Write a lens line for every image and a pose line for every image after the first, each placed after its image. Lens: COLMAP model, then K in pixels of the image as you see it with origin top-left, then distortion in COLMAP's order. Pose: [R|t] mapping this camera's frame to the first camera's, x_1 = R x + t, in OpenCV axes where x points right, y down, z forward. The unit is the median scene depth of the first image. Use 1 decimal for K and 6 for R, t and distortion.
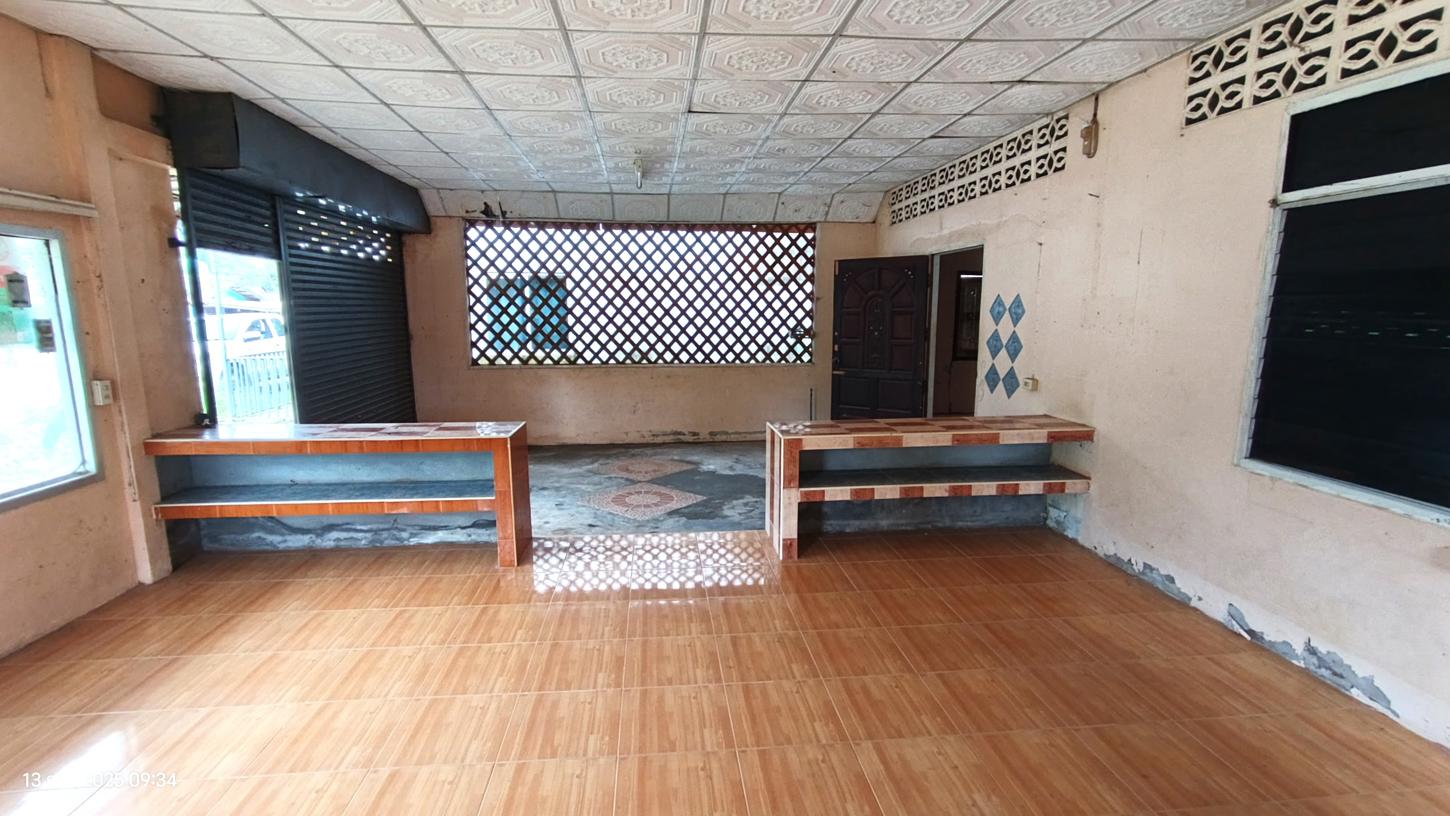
lens RADIAL K [[657.1, 0, 729.8], [0, 657.1, 420.6], [0, 0, 1]] dist [-0.022969, 0.007638]
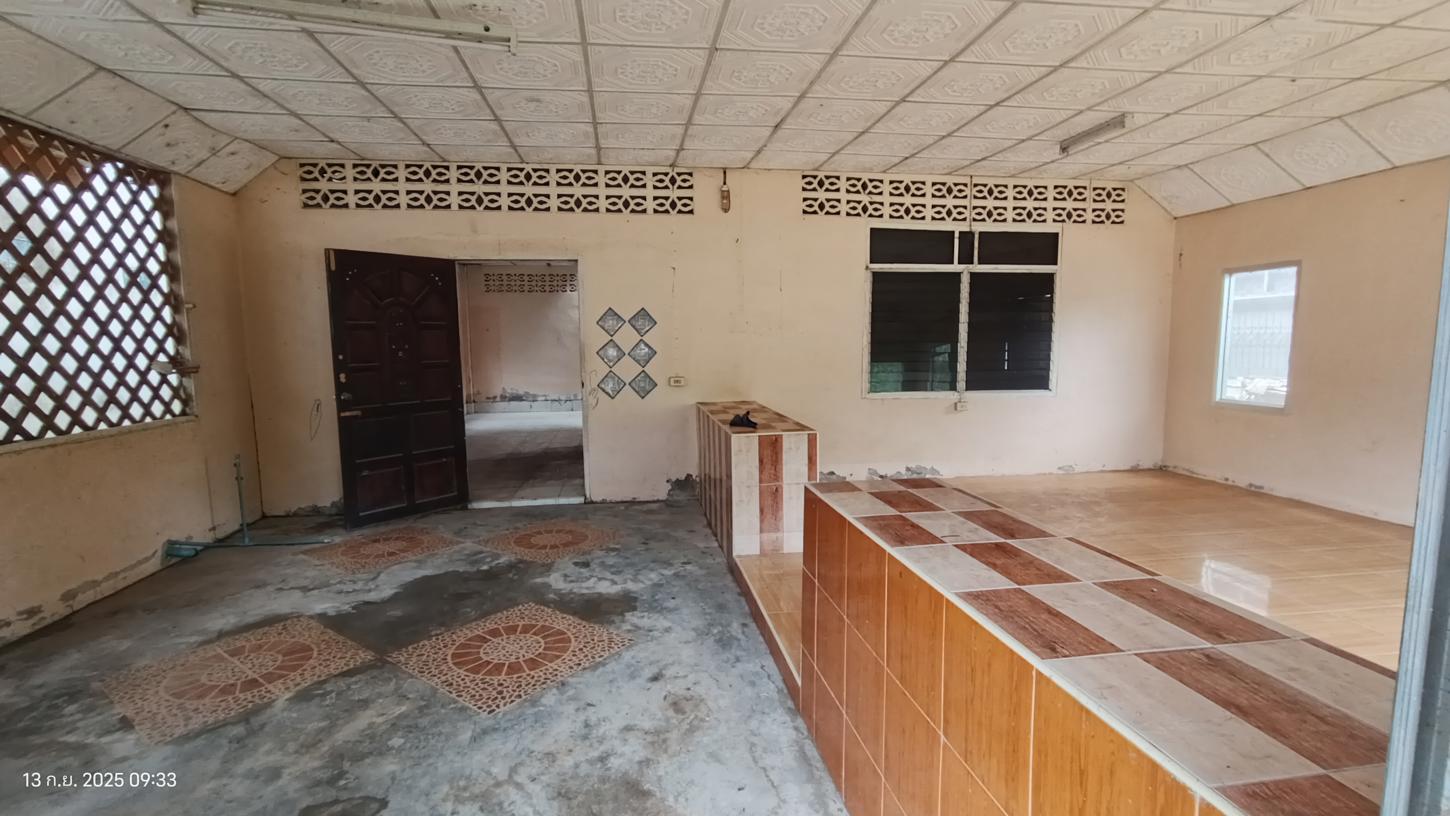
lens RADIAL K [[657.1, 0, 709.9], [0, 657.1, 419.4], [0, 0, 1]] dist [-0.022969, 0.007638]
pose [[-0.017501, -0.115208, 0.993187, -0.829631], [0.179261, 0.976882, 0.116475, -0.127110], [-0.983646, 0.180078, 0.003555, 1.016949]]
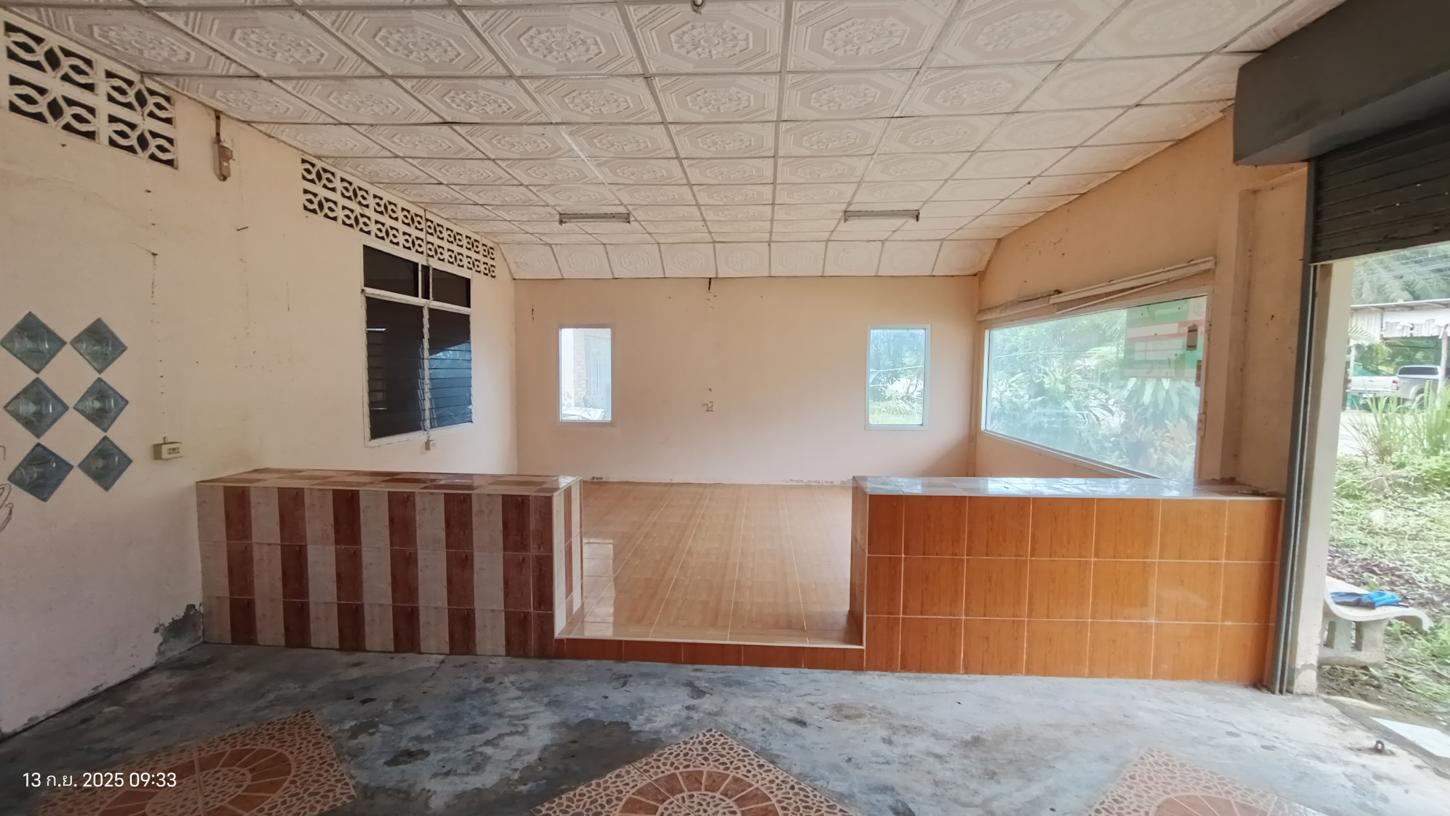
lens RADIAL K [[657.1, 0, 711.0], [0, 657.1, 422.1], [0, 0, 1]] dist [-0.022969, 0.007638]
pose [[-0.981535, -0.020482, 0.190182, -0.264705], [0.027586, 0.968700, 0.246697, -0.259781], [-0.189283, 0.247388, -0.950248, 1.659378]]
